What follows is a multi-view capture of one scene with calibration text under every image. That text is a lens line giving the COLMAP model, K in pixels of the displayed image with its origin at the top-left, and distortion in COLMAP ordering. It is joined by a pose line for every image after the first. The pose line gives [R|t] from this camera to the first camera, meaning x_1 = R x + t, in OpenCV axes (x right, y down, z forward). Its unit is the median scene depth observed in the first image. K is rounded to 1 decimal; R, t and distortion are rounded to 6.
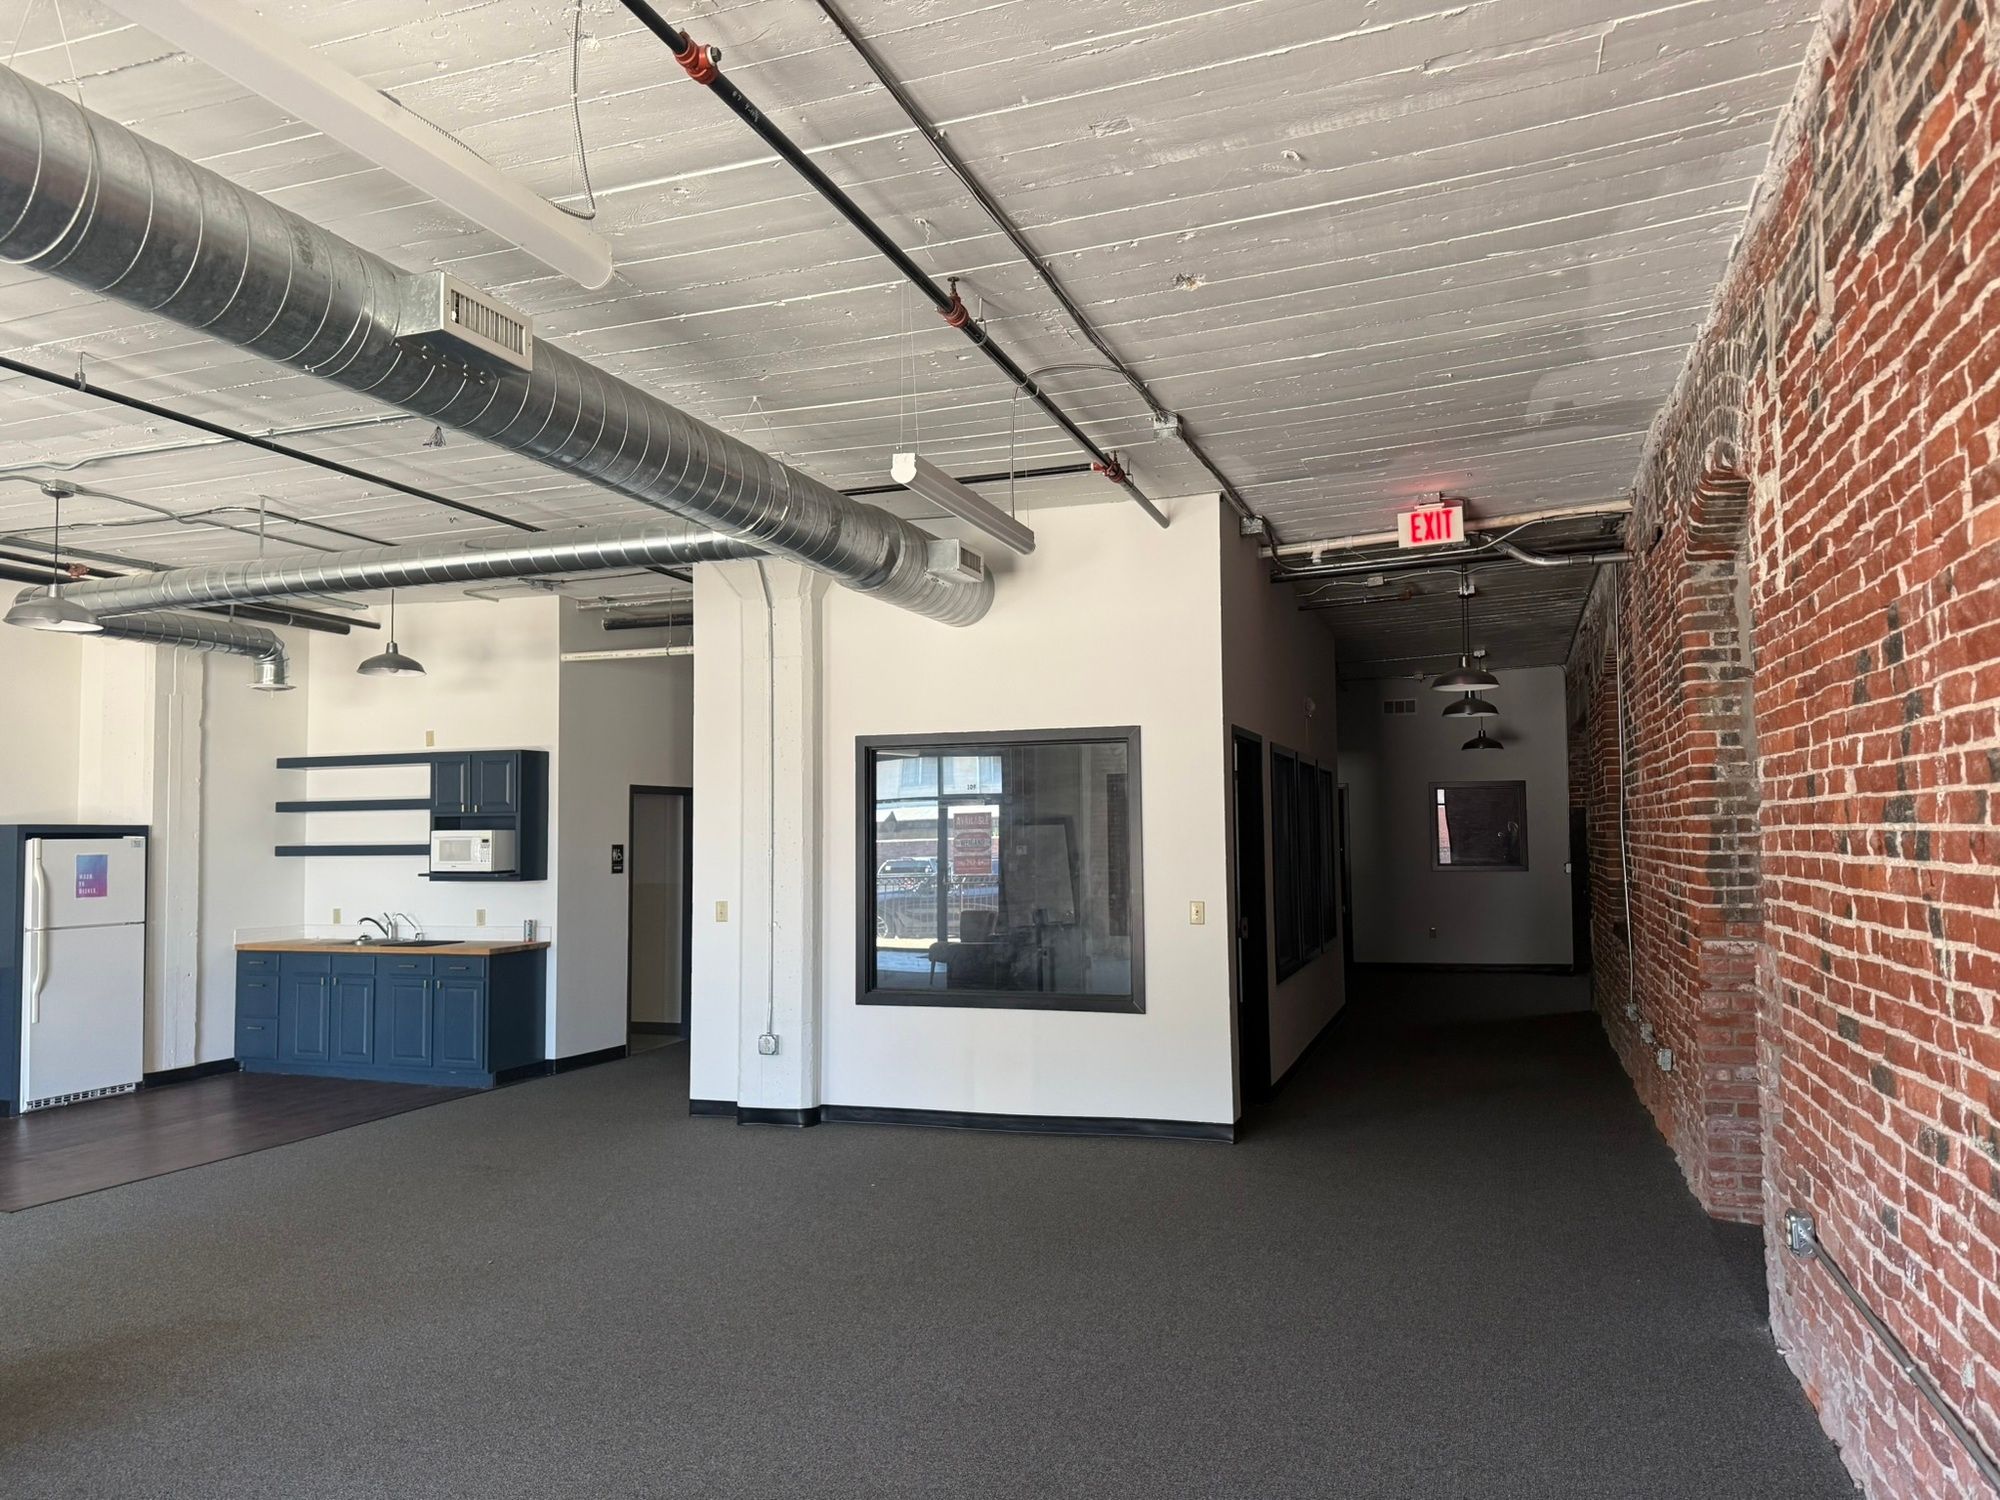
lens RADIAL K [[1429.3, 0, 1000.0], [0, 1429.3, 750.0], [0, 0, 1]] dist [0.003707, 0.000223]
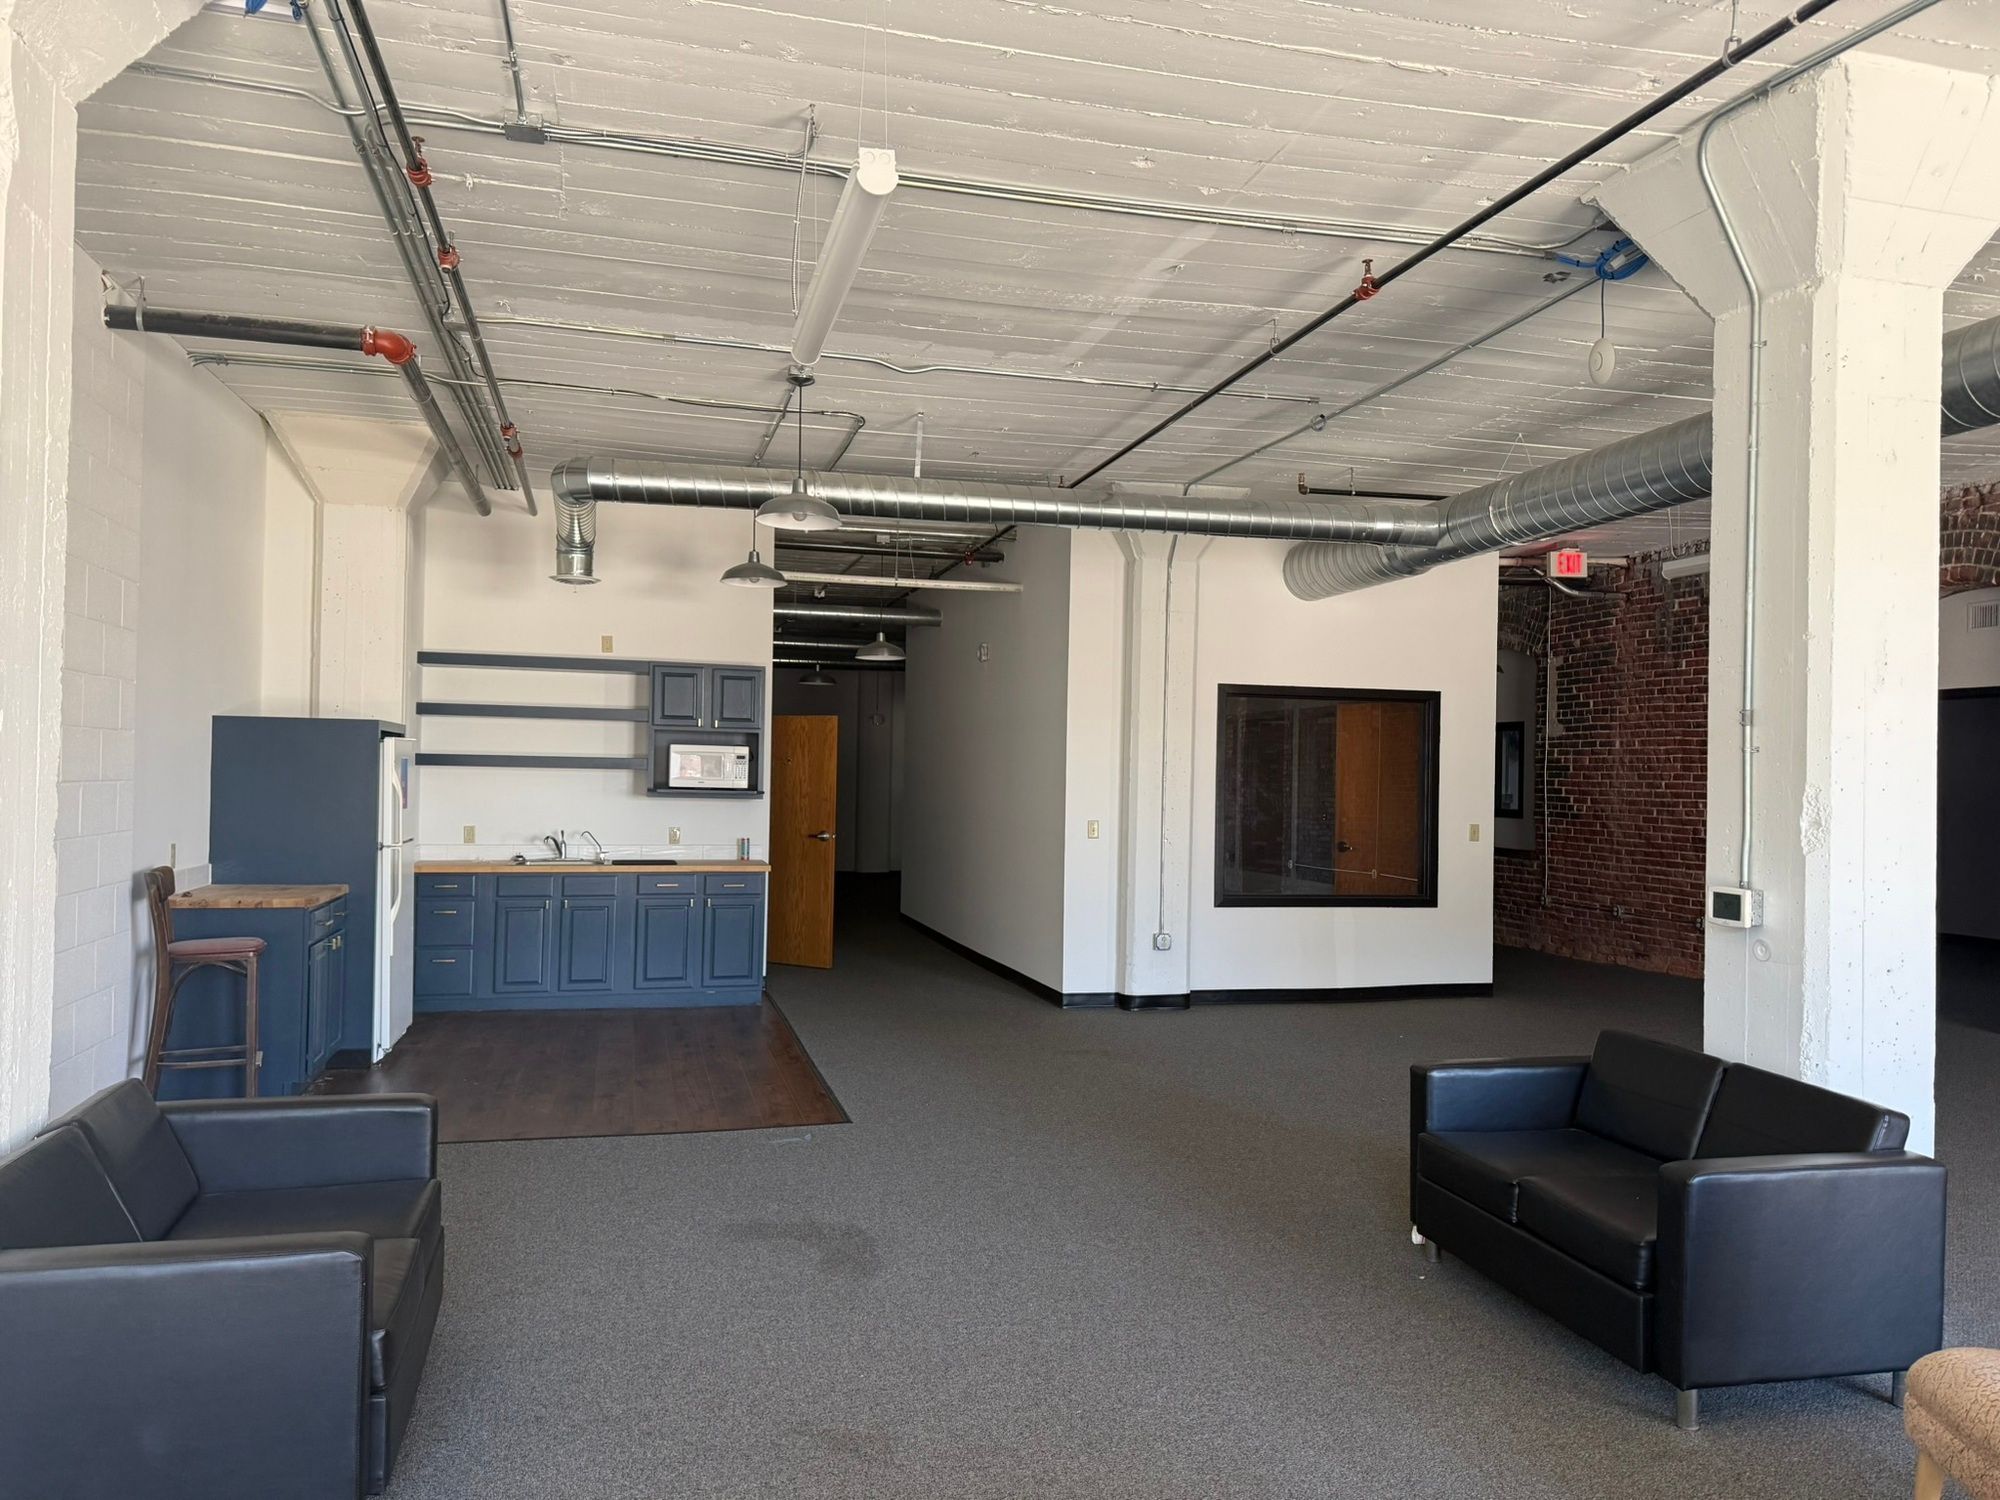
lens RADIAL K [[1410.4, 0, 1000.0], [0, 1410.4, 750.0], [0, 0, 1]] dist [0.059192, 0.000294]
pose [[0.829205, 0.037175, 0.557707, -0.786157], [-0.063585, 0.997582, 0.028043, 0.020884], [-0.555316, -0.058716, 0.829564, 0.100462]]
